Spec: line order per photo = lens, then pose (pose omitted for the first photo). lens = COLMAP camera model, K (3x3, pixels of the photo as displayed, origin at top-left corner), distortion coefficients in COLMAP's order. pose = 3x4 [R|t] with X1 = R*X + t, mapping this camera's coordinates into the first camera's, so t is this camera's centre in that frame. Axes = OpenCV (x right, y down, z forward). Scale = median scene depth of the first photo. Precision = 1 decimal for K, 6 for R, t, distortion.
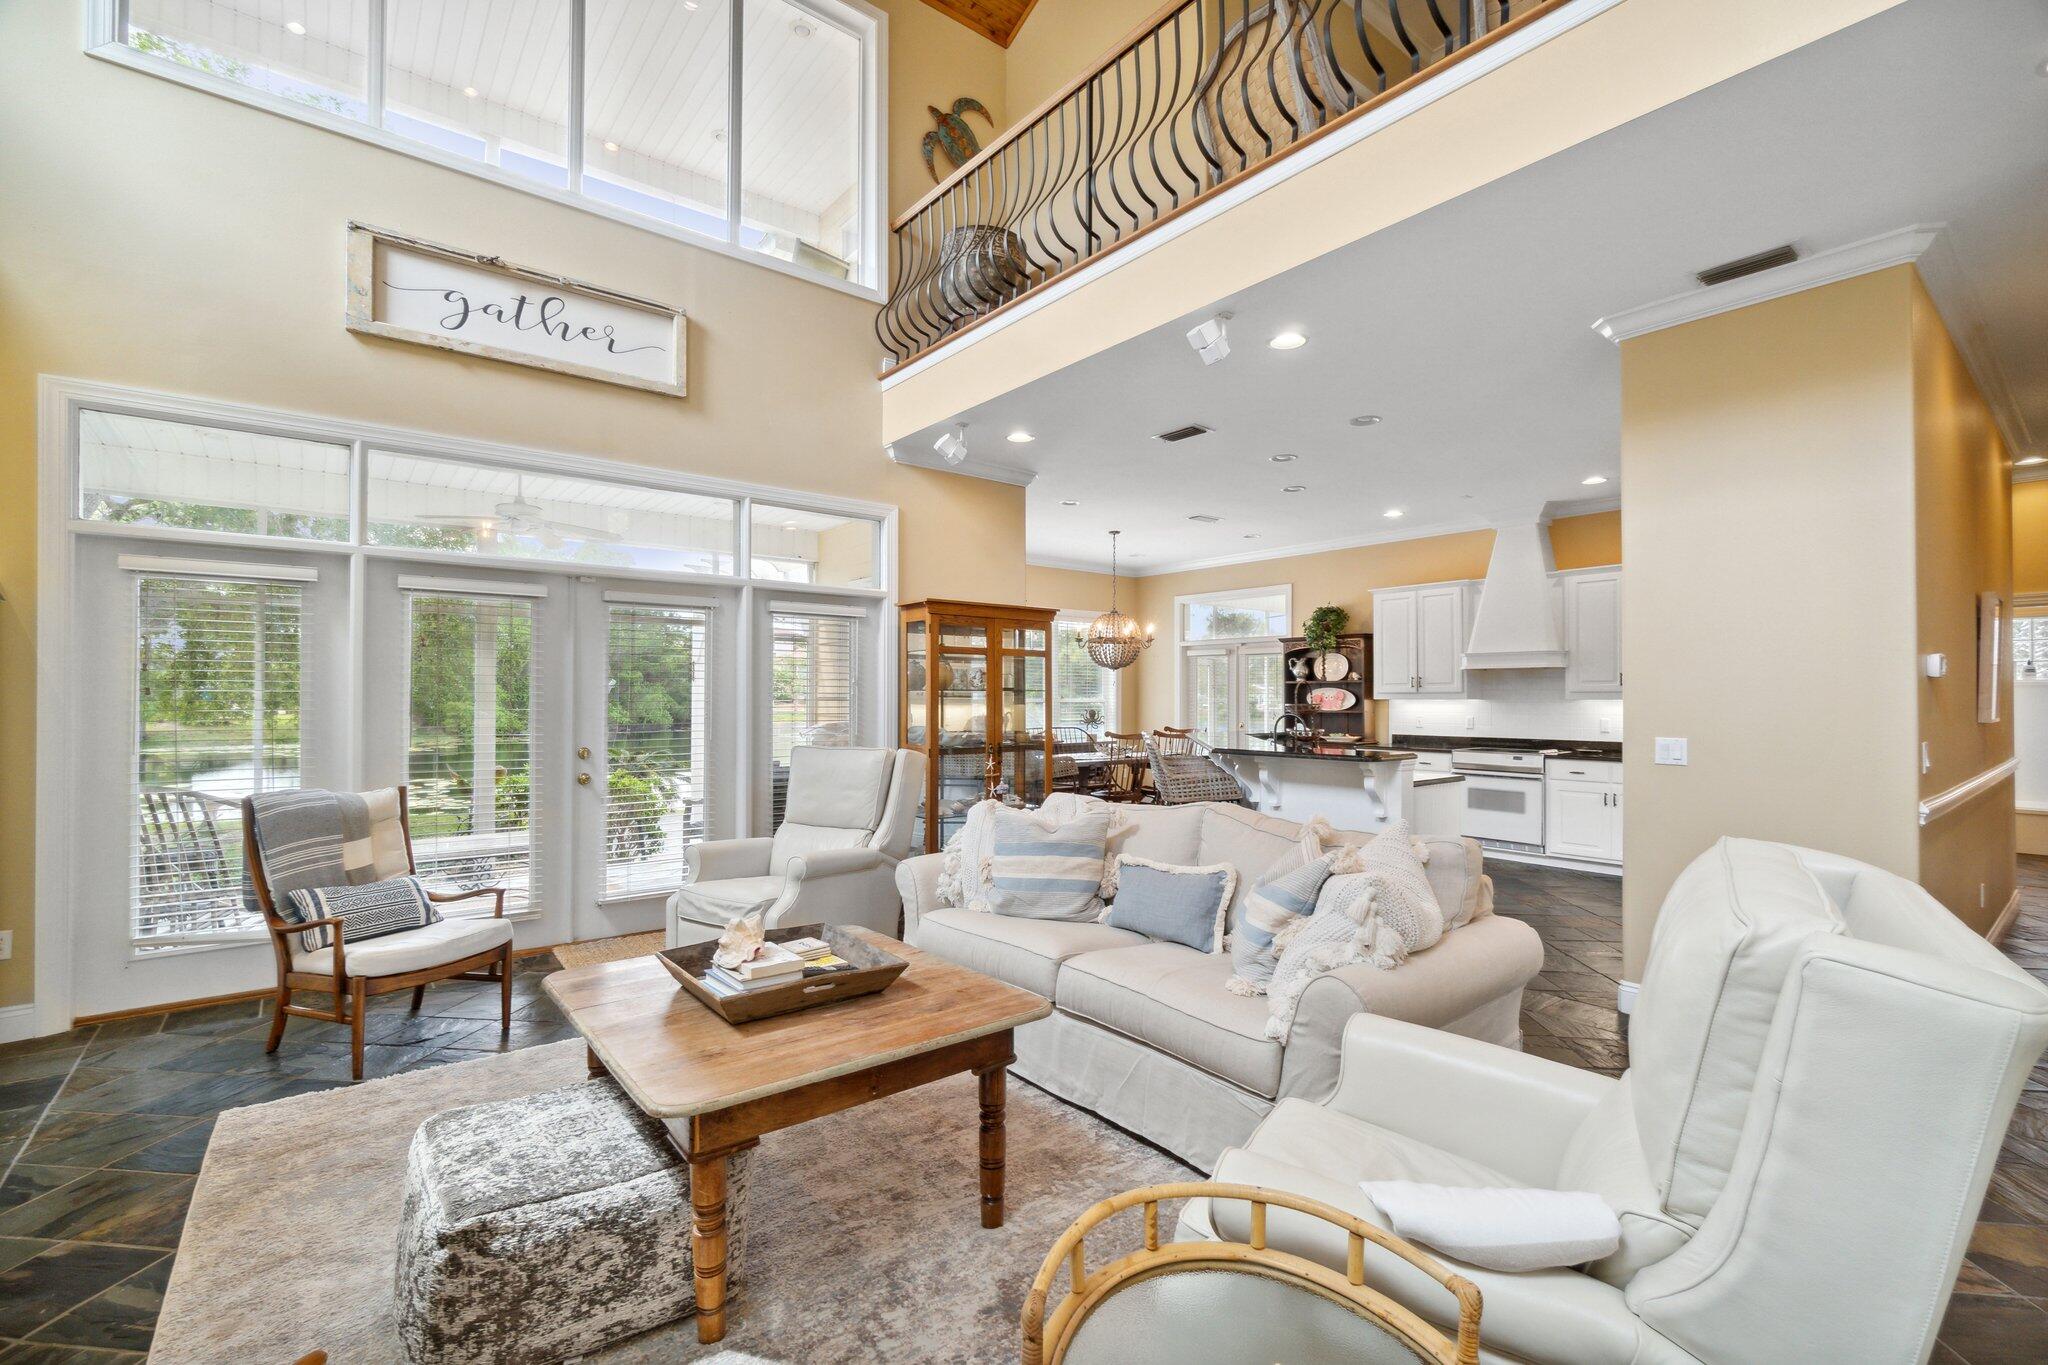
lens RADIAL K [[901.3, 0, 1038.9], [0, 901.3, 695.7], [0, 0, 1]] dist [-0.001130, 0.001450]
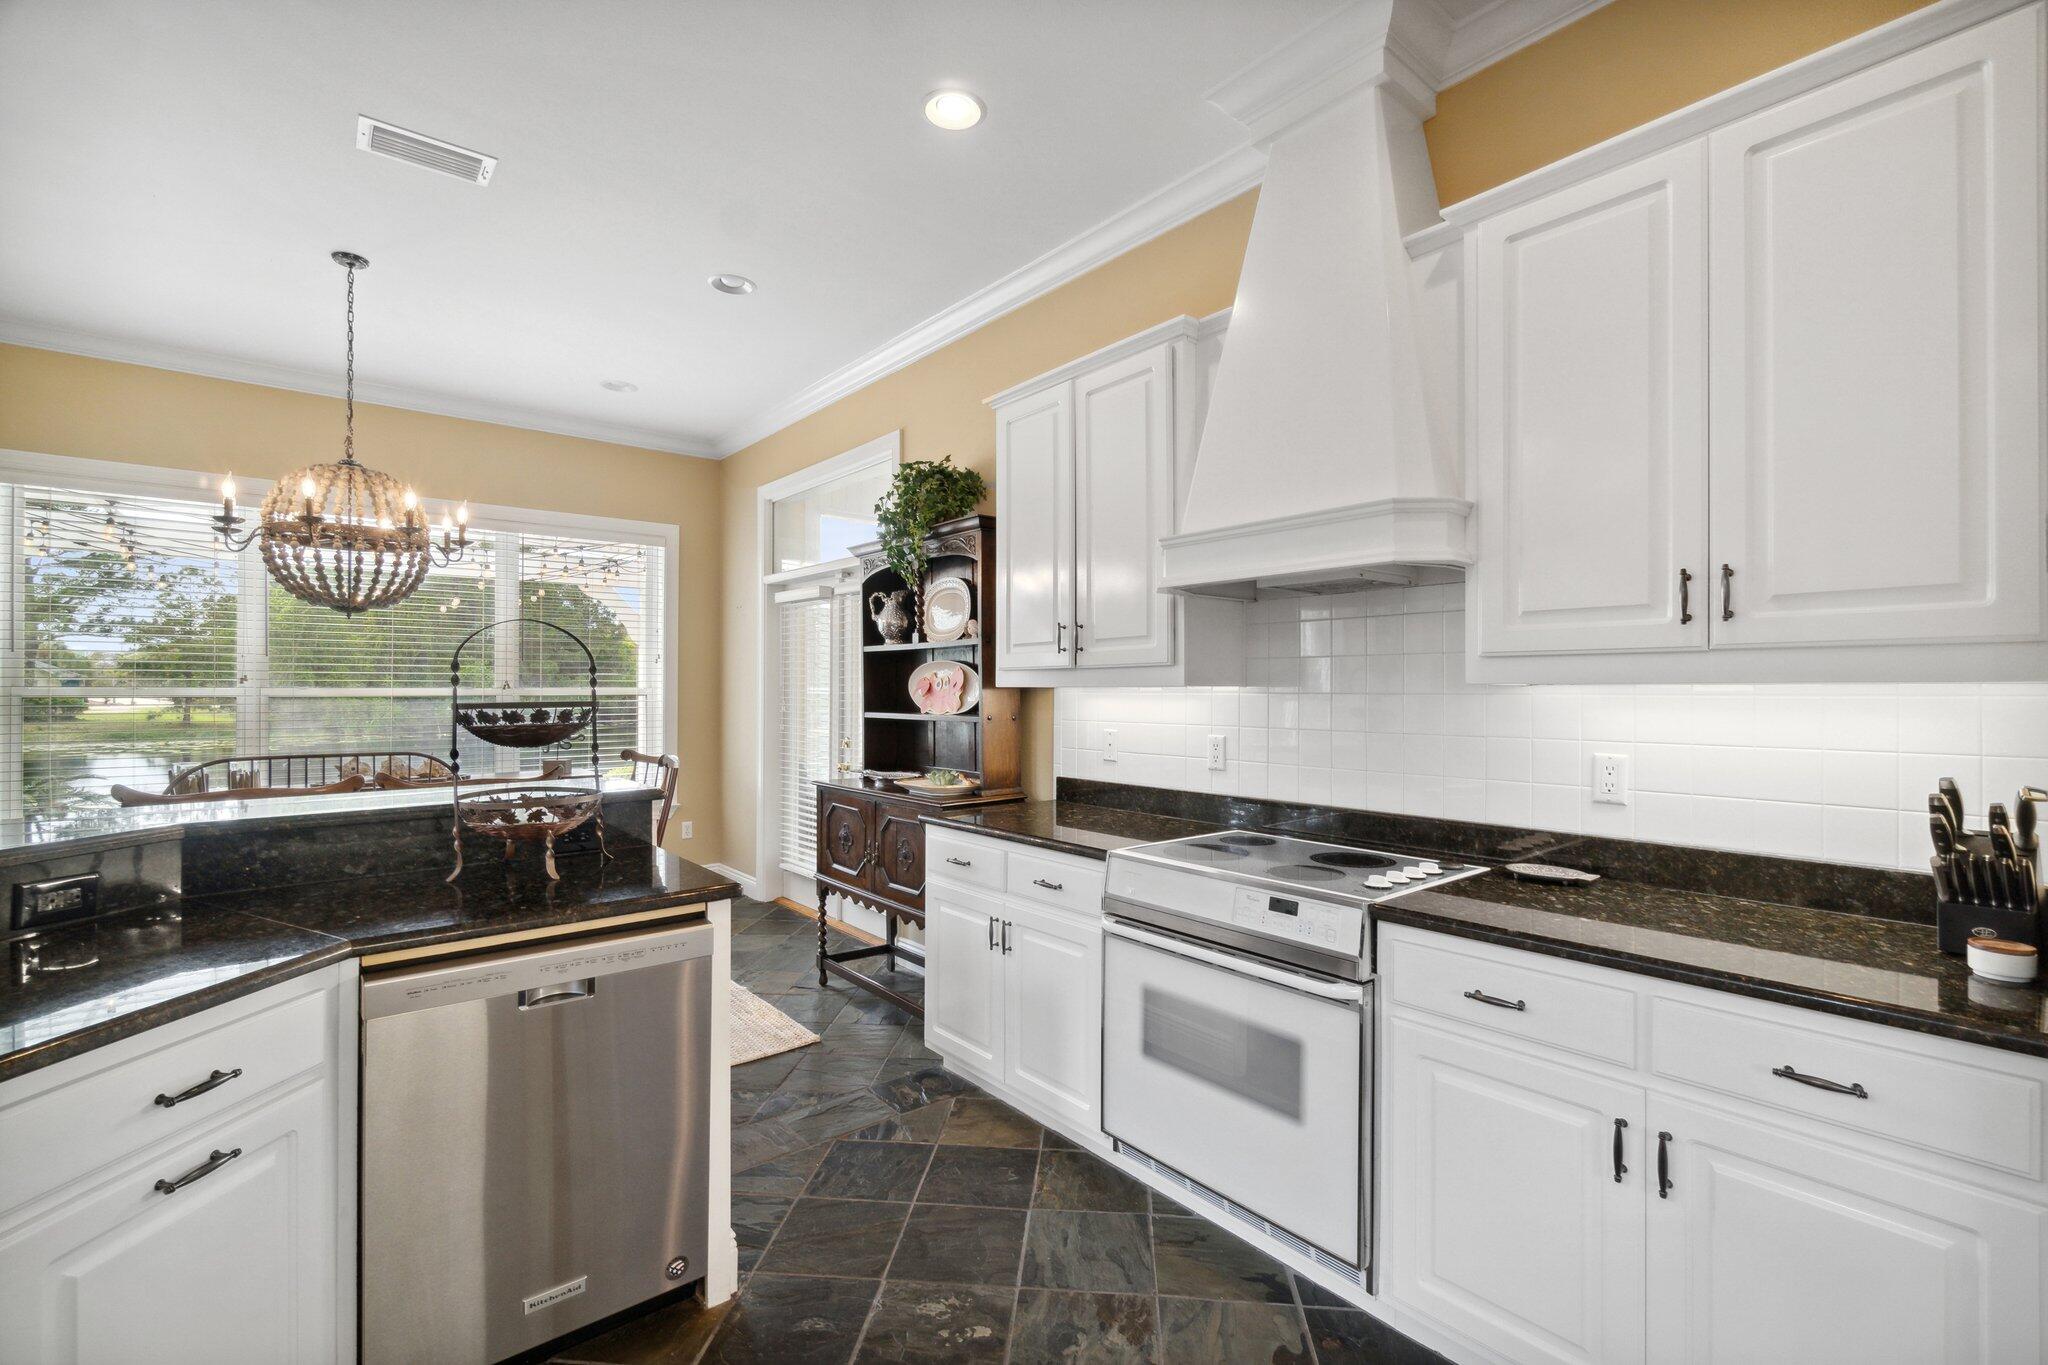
lens RADIAL K [[901.3, 0, 1027.8], [0, 901.3, 691.0], [0, 0, 1]] dist [-0.001130, 0.001450]
pose [[0.999996, -0.002516, 0.000882, 0.378678], [0.002512, 0.999982, 0.005363, 0.003754], [-0.000895, -0.005361, 0.999985, 0.610013]]
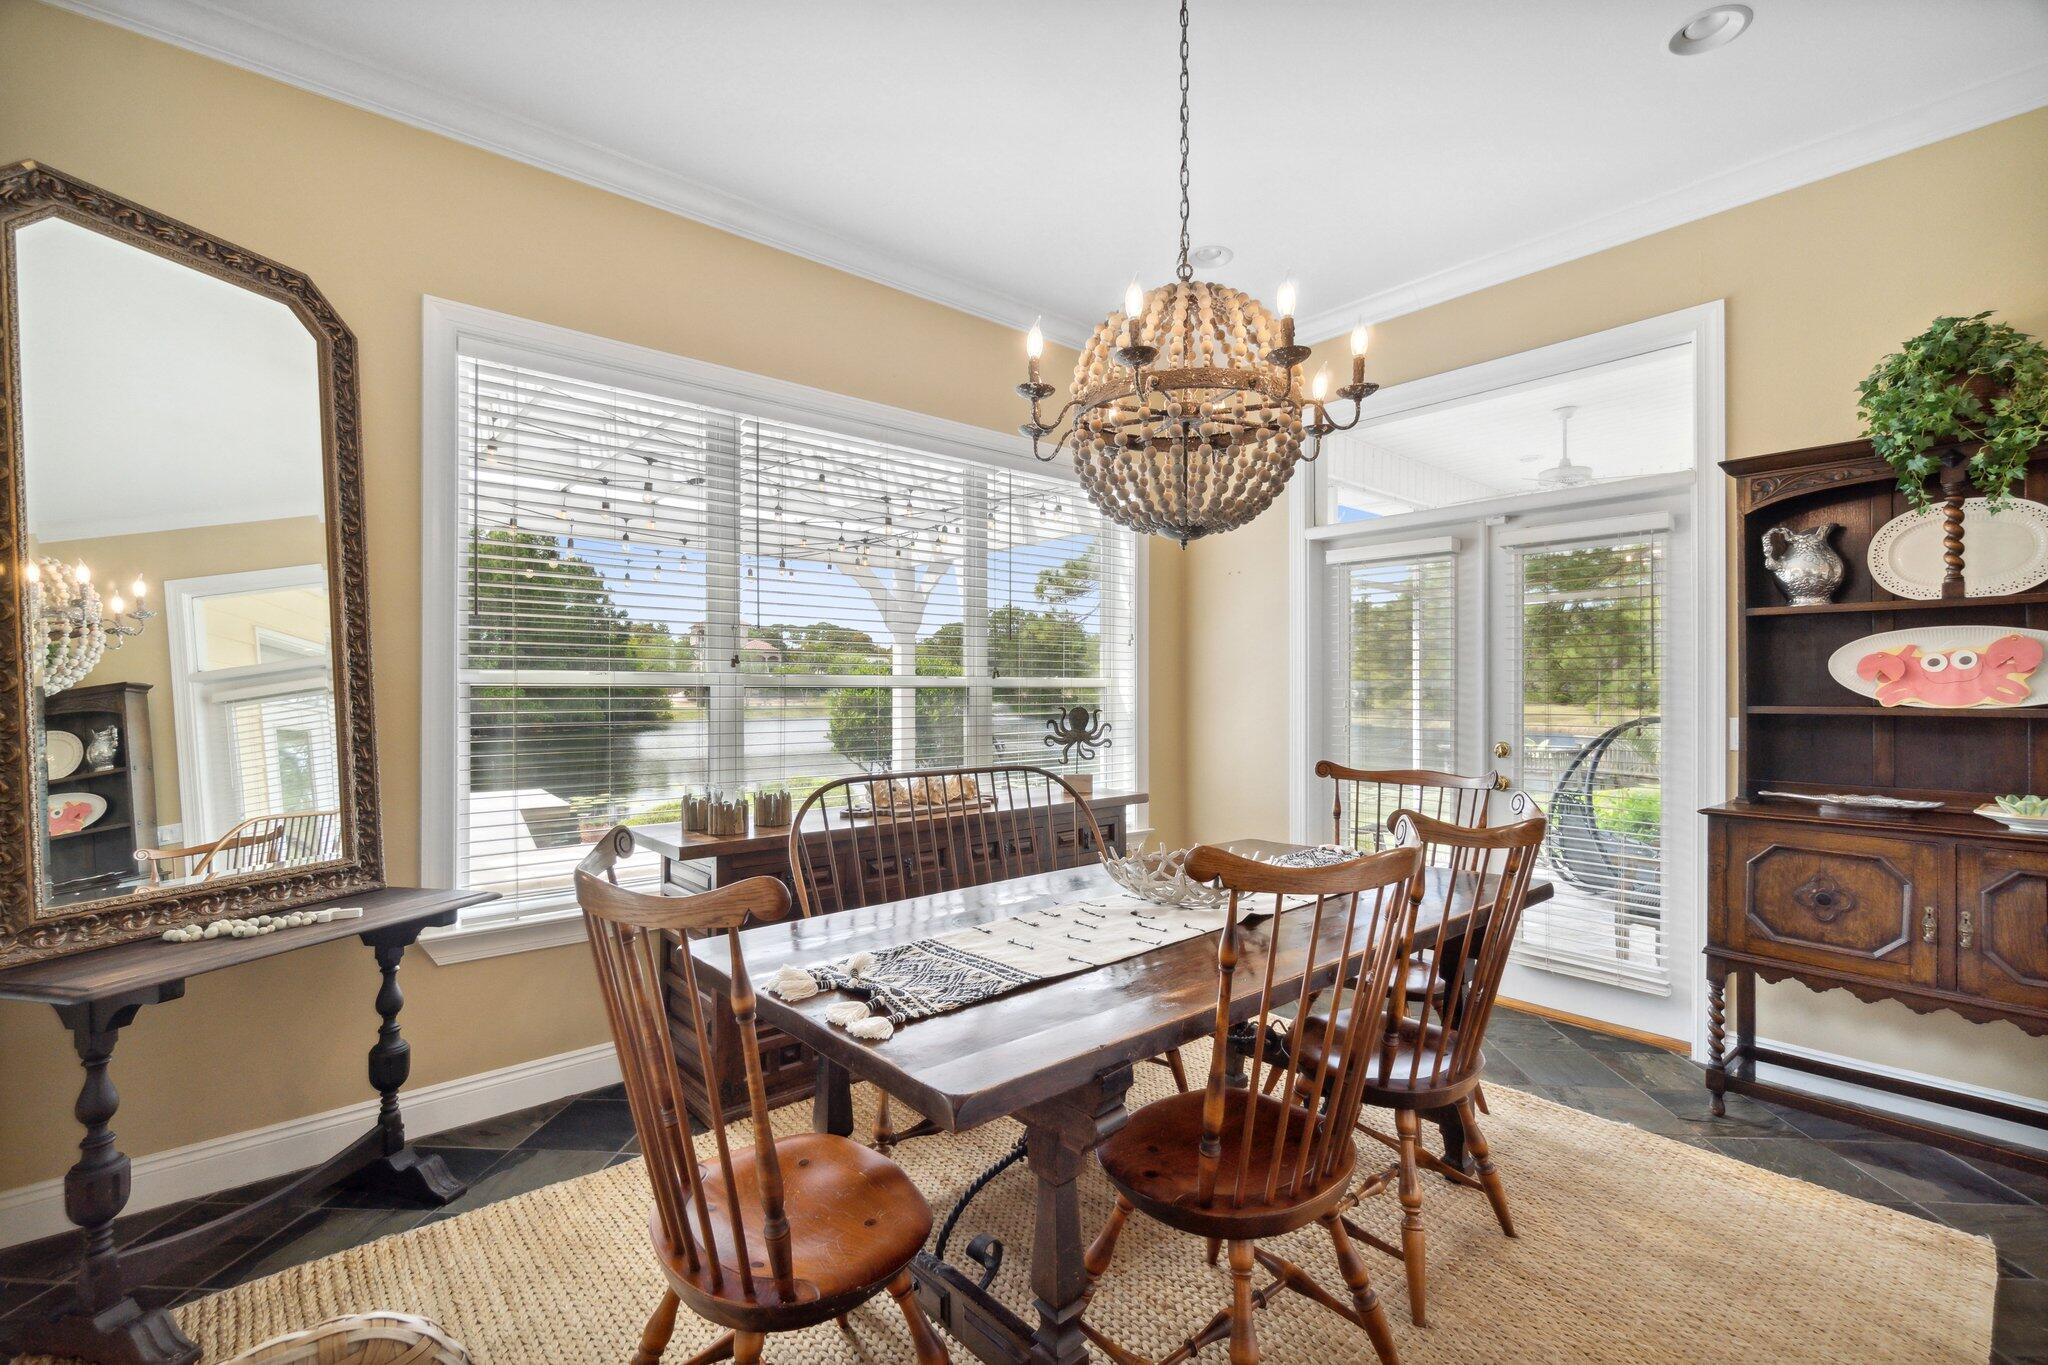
lens RADIAL K [[901.3, 0, 1024.4], [0, 901.3, 684.2], [0, 0, 1]] dist [-0.001130, 0.001450]
pose [[0.999888, -0.003757, 0.014480, 0.038859], [0.003890, 0.999950, -0.009175, 0.011479], [-0.014445, 0.009231, 0.999853, 0.767039]]
